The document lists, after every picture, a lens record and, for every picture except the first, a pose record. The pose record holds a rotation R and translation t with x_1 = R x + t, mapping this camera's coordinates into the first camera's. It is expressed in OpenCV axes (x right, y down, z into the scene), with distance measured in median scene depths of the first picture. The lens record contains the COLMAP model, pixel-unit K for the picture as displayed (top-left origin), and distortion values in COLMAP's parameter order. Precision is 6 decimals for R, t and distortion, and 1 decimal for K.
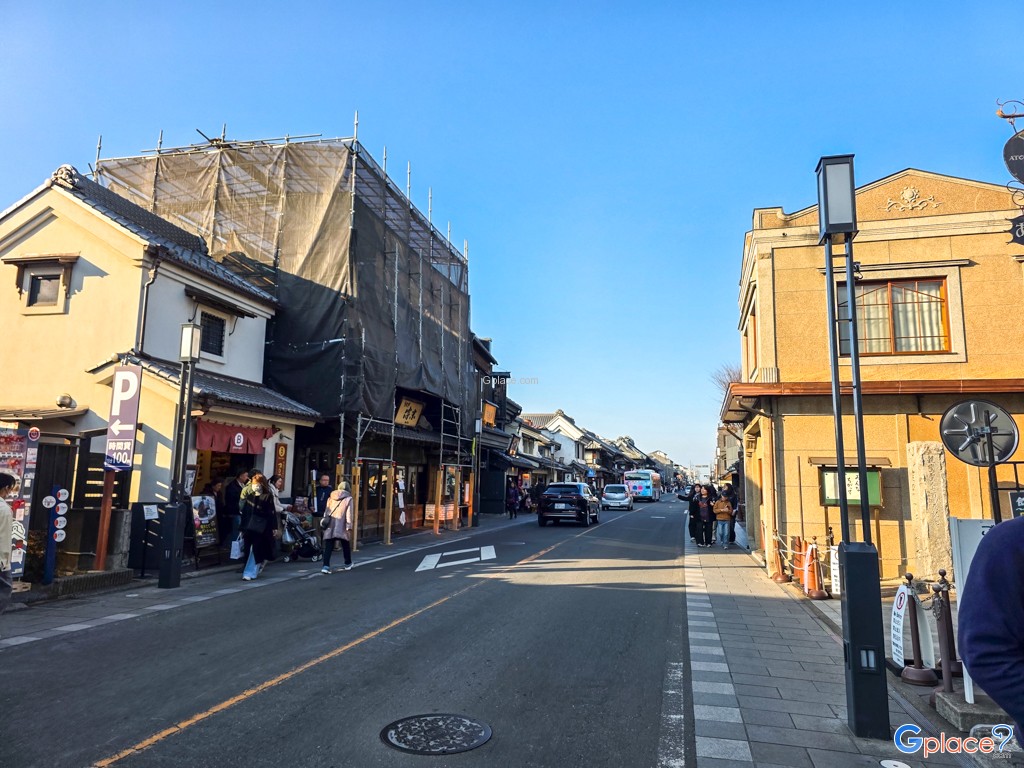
lens RADIAL K [[661.0, 0, 509.8], [0, 661.0, 407.6], [0, 0, 1]] dist [0.001650, 0.000865]
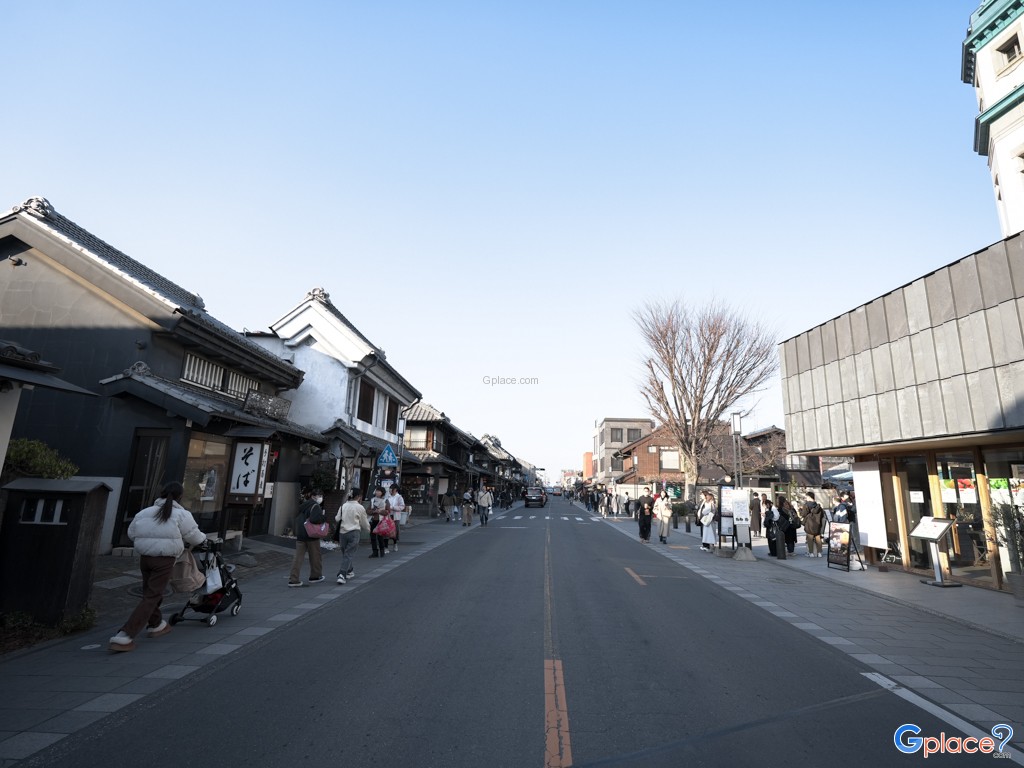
lens RADIAL K [[514.6, 0, 531.1], [0, 514.6, 370.6], [0, 0, 1]] dist [-0.001253, 0.001383]
pose [[0.969758, 0.072291, 0.233118, 0.132460], [-0.046536, 0.992373, -0.114152, 0.081010], [-0.239592, 0.099851, 0.965725, 0.700629]]
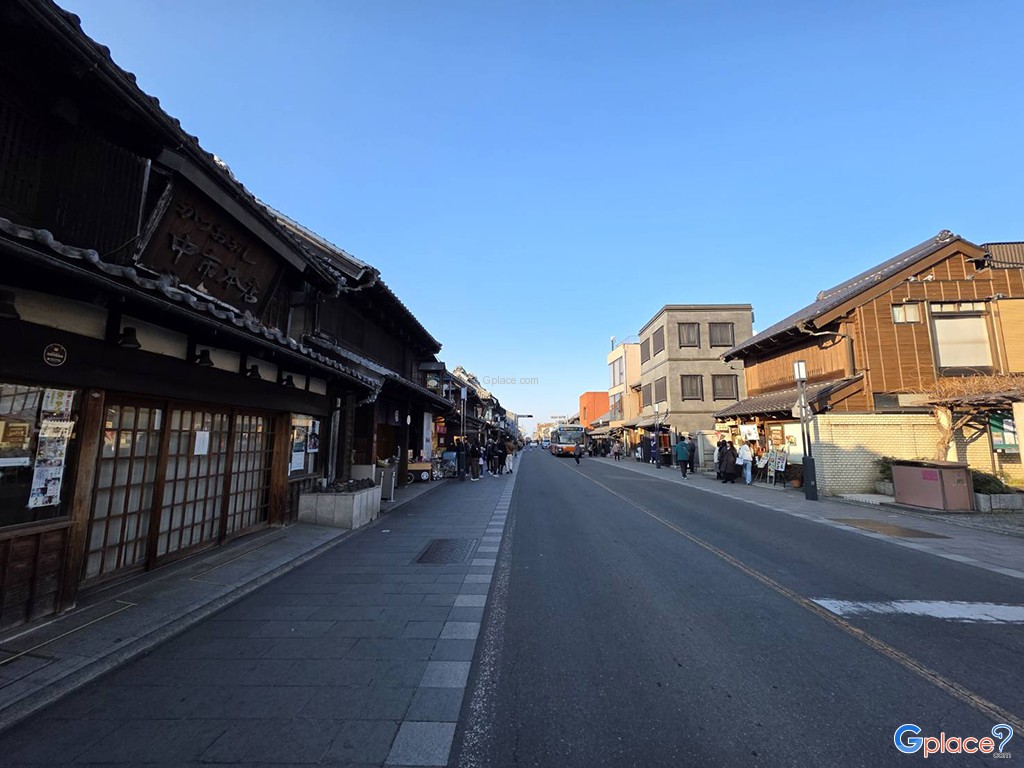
lens RADIAL K [[414.1, 0, 512.0], [0, 414.1, 384.0], [0, 0, 1]] dist [0.000138, 0.000131]
pose [[0.967531, 0.025837, 0.251428, 0.263351], [-0.021164, 0.999550, -0.021271, 0.157631], [-0.251865, 0.015259, 0.967642, 1.345465]]
